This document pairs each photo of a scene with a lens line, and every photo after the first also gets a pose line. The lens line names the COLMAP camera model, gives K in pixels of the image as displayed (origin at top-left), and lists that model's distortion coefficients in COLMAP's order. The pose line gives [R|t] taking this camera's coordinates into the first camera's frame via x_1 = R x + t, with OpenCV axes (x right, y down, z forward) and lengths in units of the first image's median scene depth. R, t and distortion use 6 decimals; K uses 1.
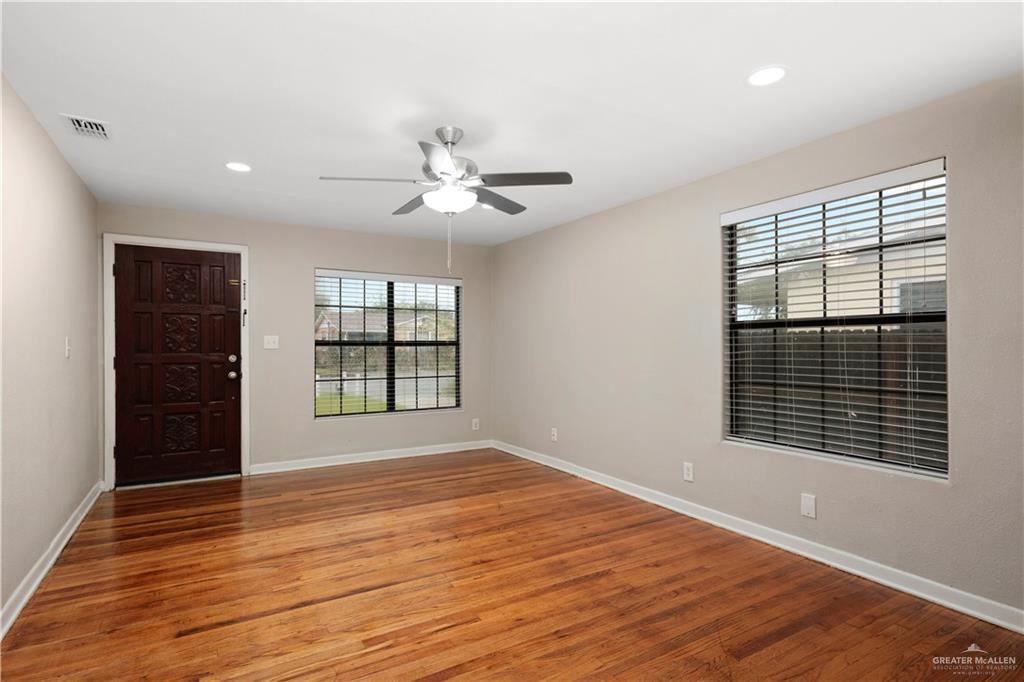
lens RADIAL K [[474.8, 0, 512.0], [0, 474.8, 341.0], [0, 0, 1]] dist [0.001792, 0.000351]
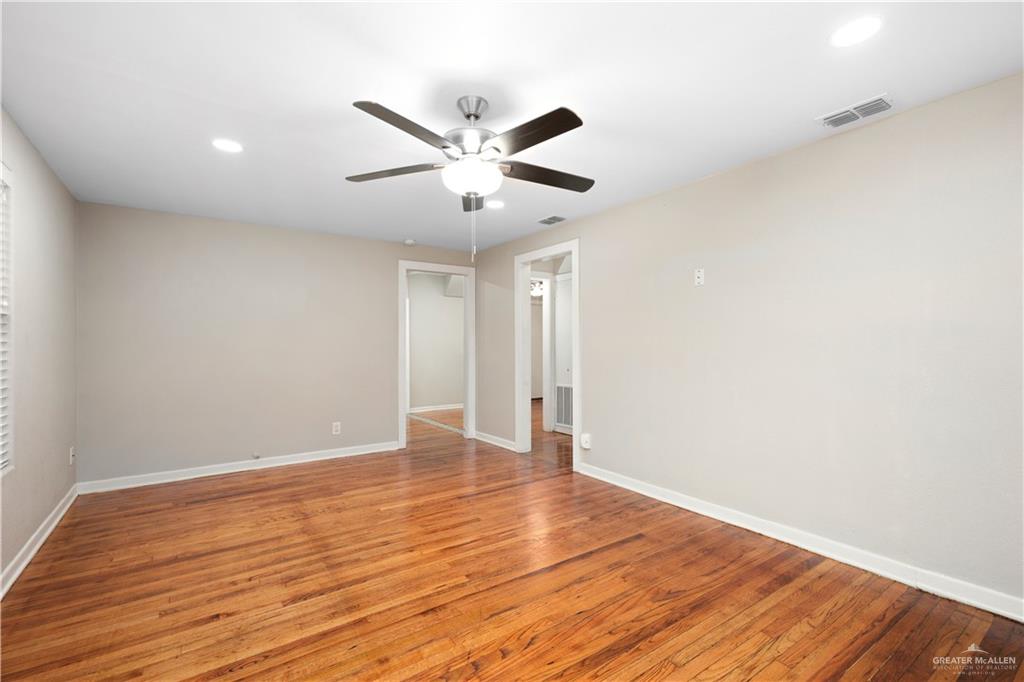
lens RADIAL K [[474.8, 0, 512.0], [0, 474.8, 341.0], [0, 0, 1]] dist [0.001792, 0.000351]
pose [[-0.998287, -0.000241, -0.058510, -0.155647], [0.000587, 0.999900, -0.014124, 0.019204], [0.058507, -0.014134, -0.998187, 1.938216]]
